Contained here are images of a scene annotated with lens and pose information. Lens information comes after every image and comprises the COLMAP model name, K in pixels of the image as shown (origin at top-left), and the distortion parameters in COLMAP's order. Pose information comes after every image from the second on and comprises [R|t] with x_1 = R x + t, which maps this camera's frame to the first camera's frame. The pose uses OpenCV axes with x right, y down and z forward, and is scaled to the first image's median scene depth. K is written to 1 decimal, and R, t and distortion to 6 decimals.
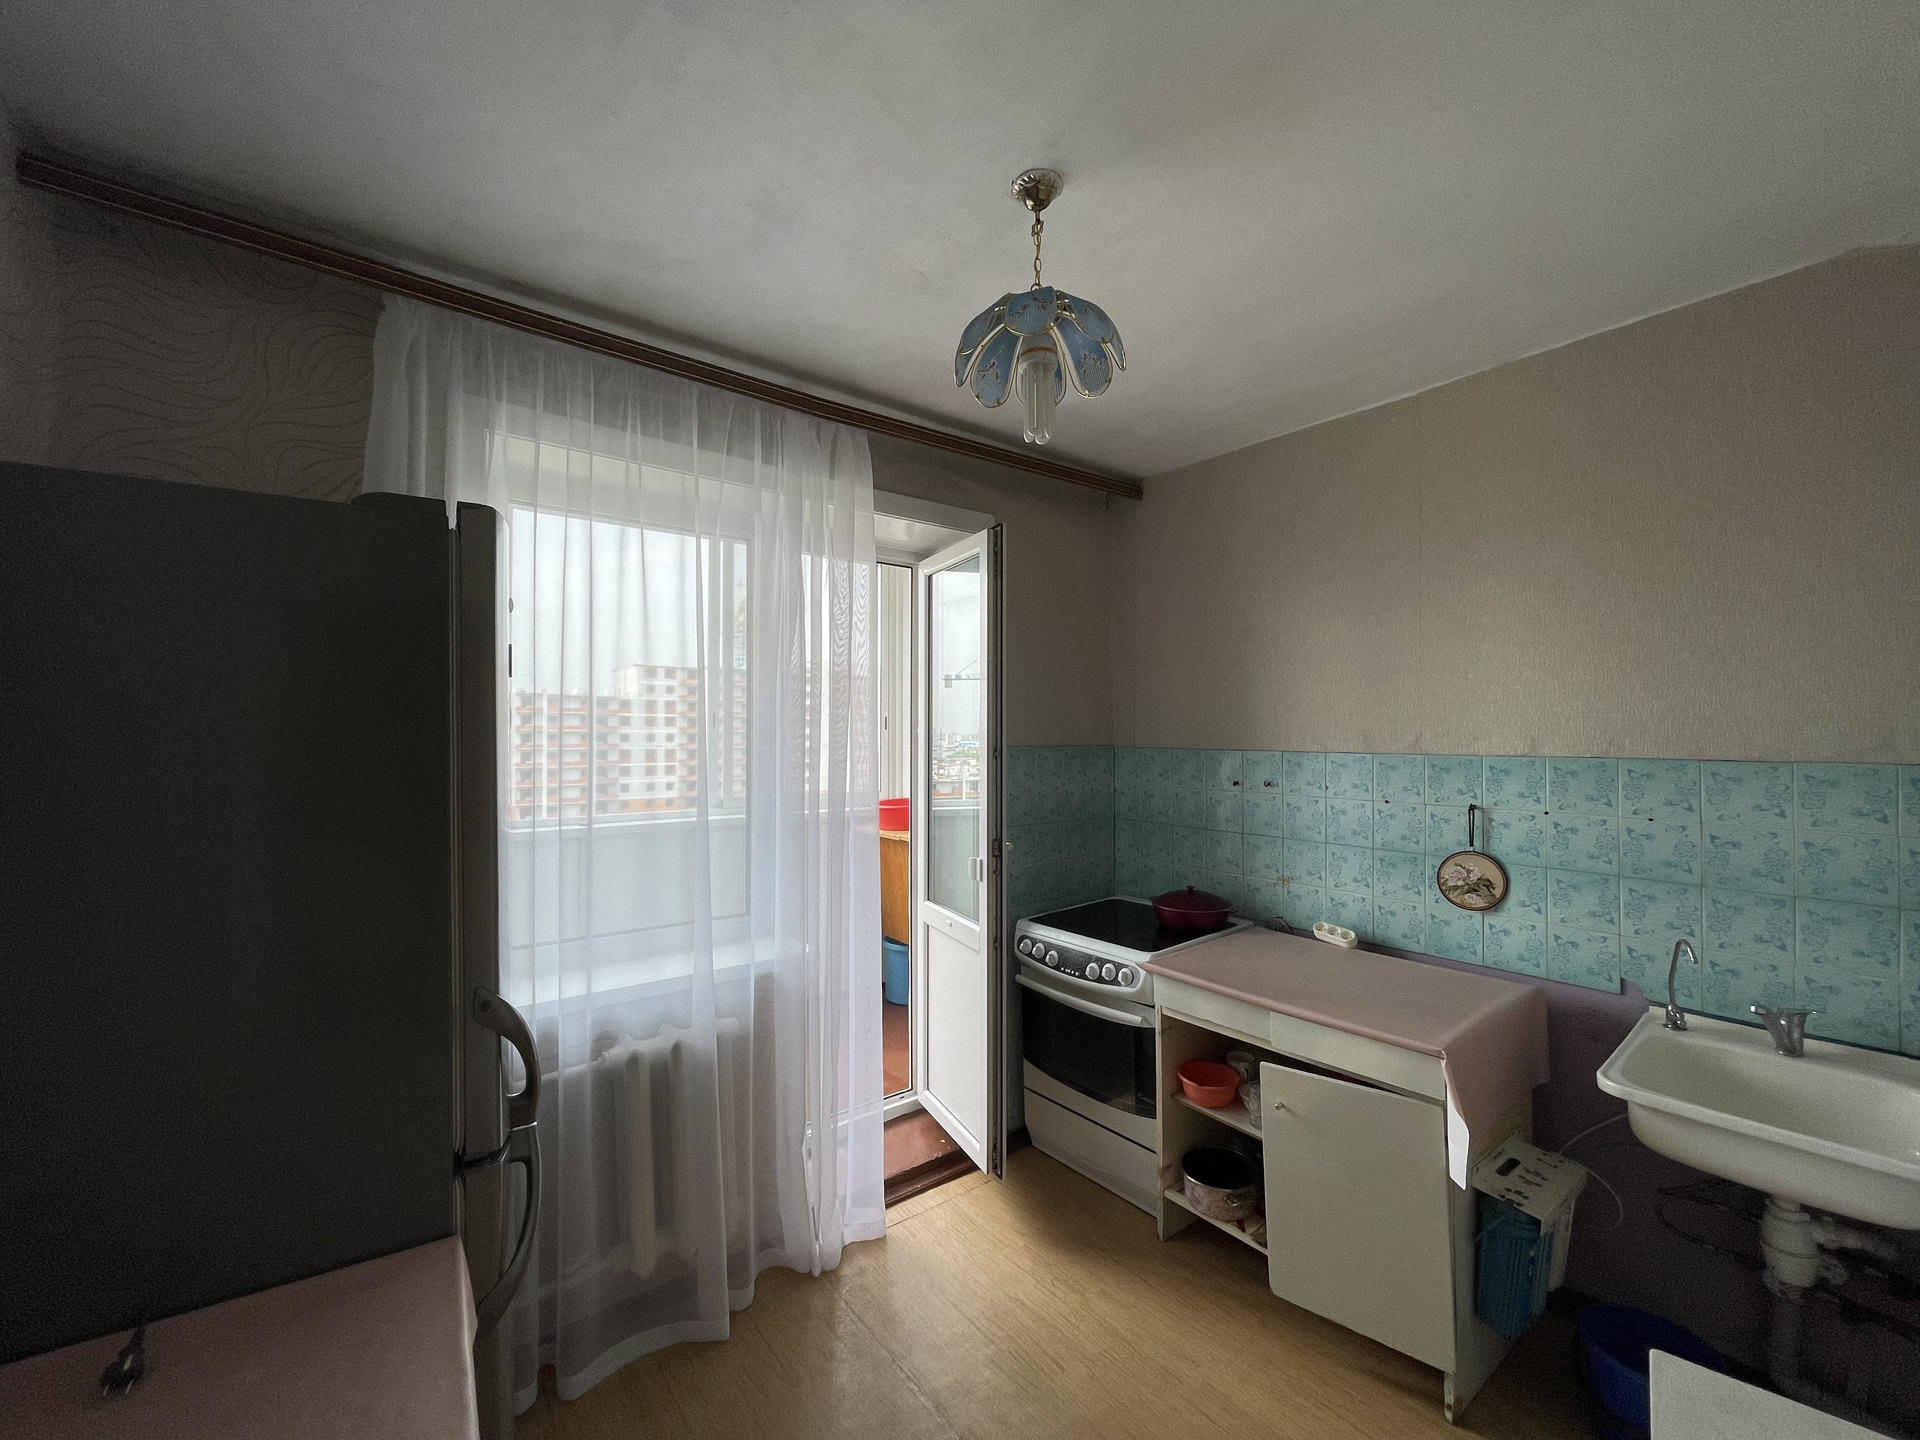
lens RADIAL K [[789.2, 0, 952.4], [0, 789.2, 723.9], [0, 0, 1]] dist [-0.000672, 0.000019]
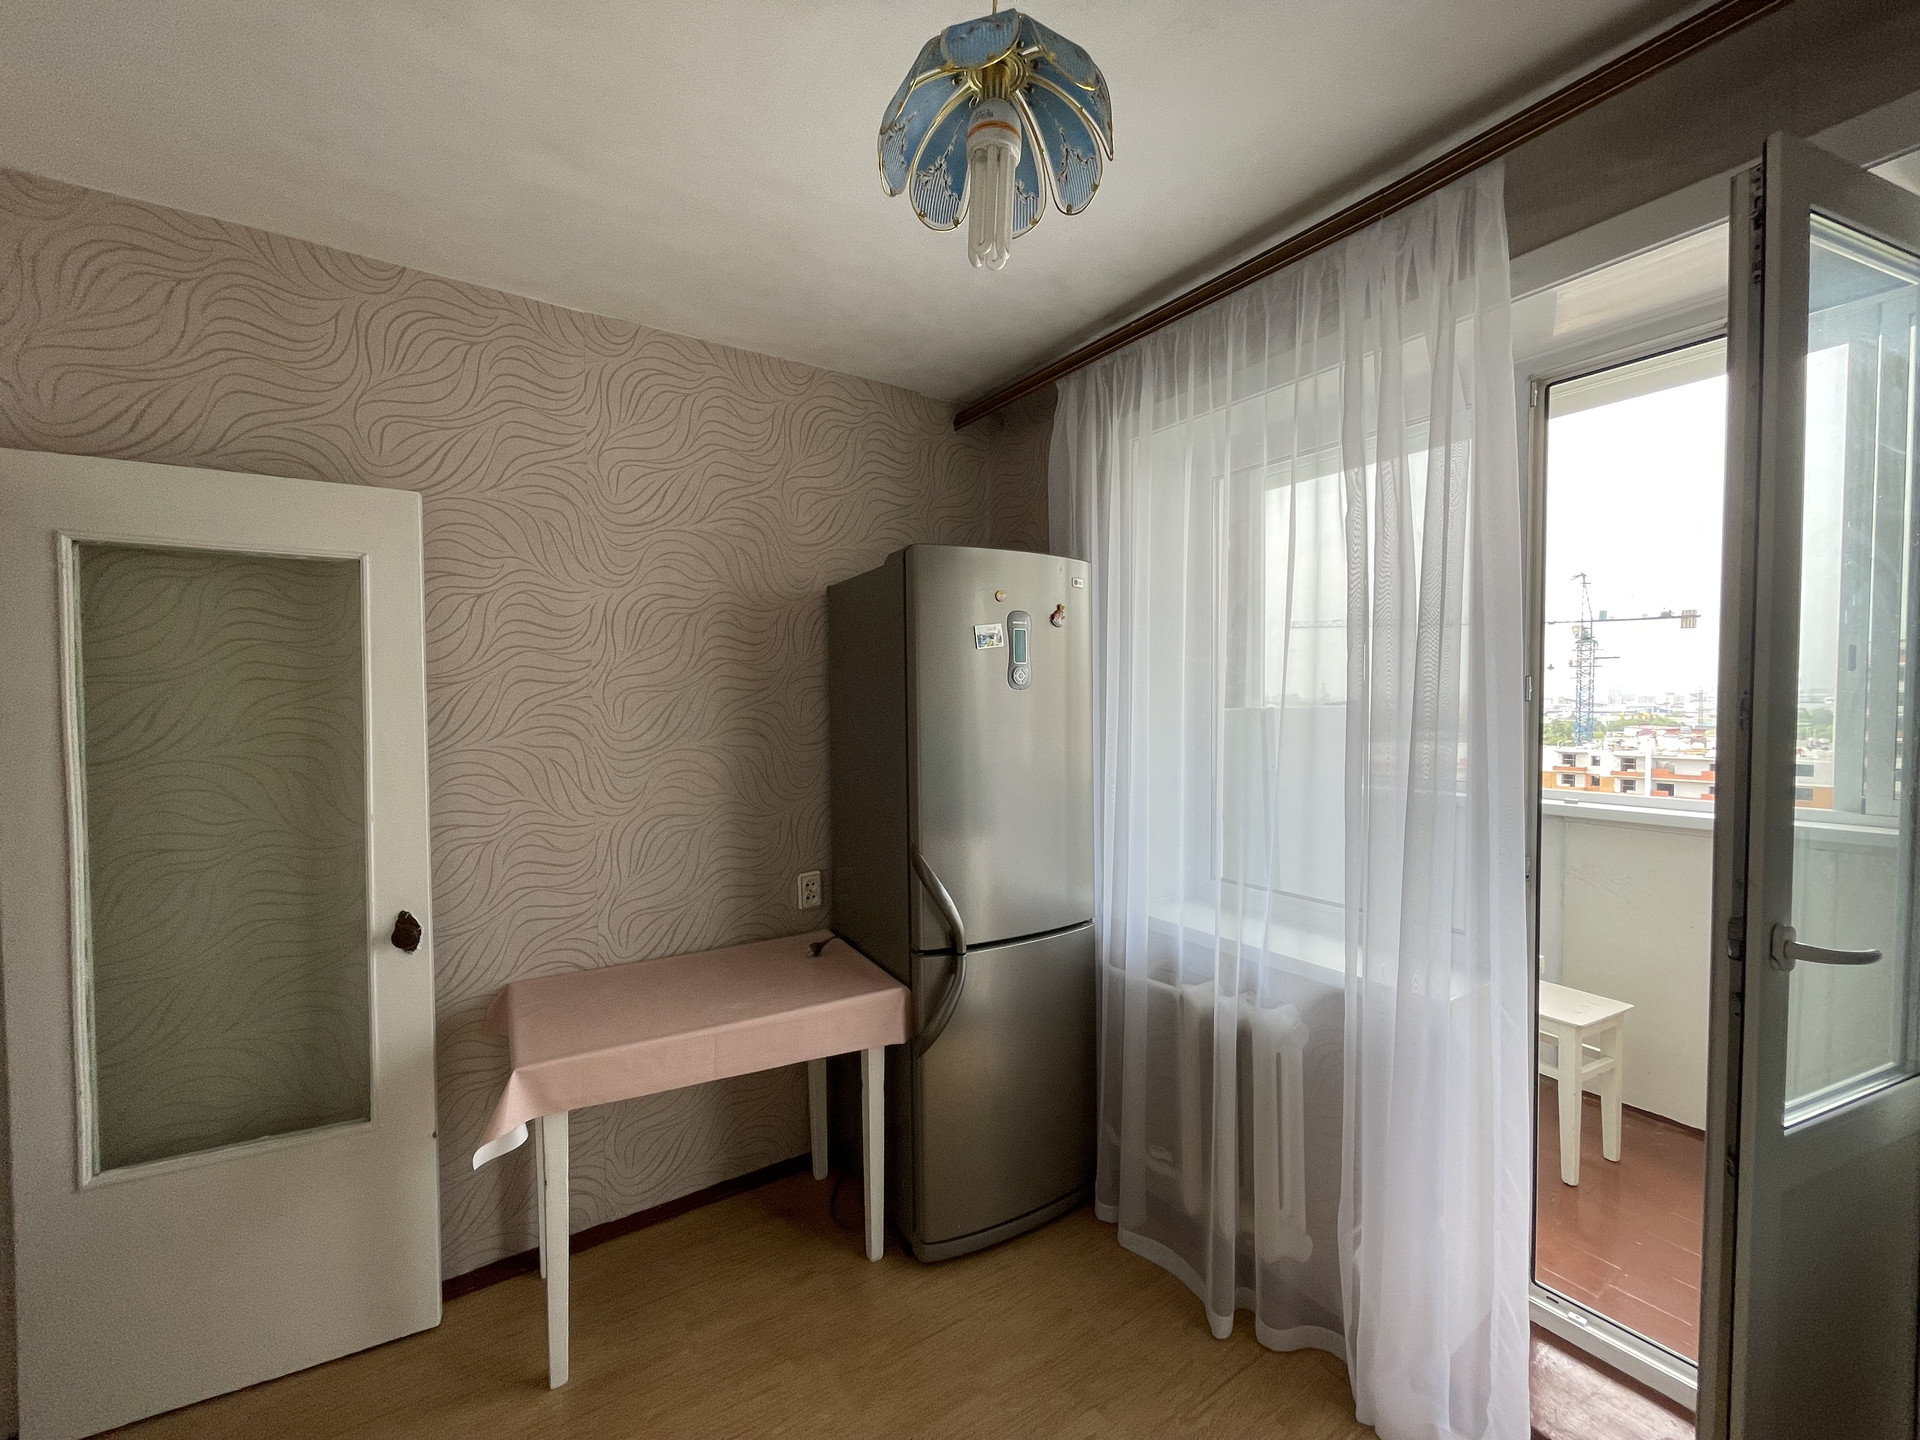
lens RADIAL K [[789.2, 0, 952.4], [0, 789.2, 723.9], [0, 0, 1]] dist [-0.000672, 0.000019]
pose [[-0.071559, 0.032633, -0.996902, 0.569740], [0.013134, 0.999409, 0.031772, 0.025601], [0.997350, -0.010820, -0.071946, 0.684429]]
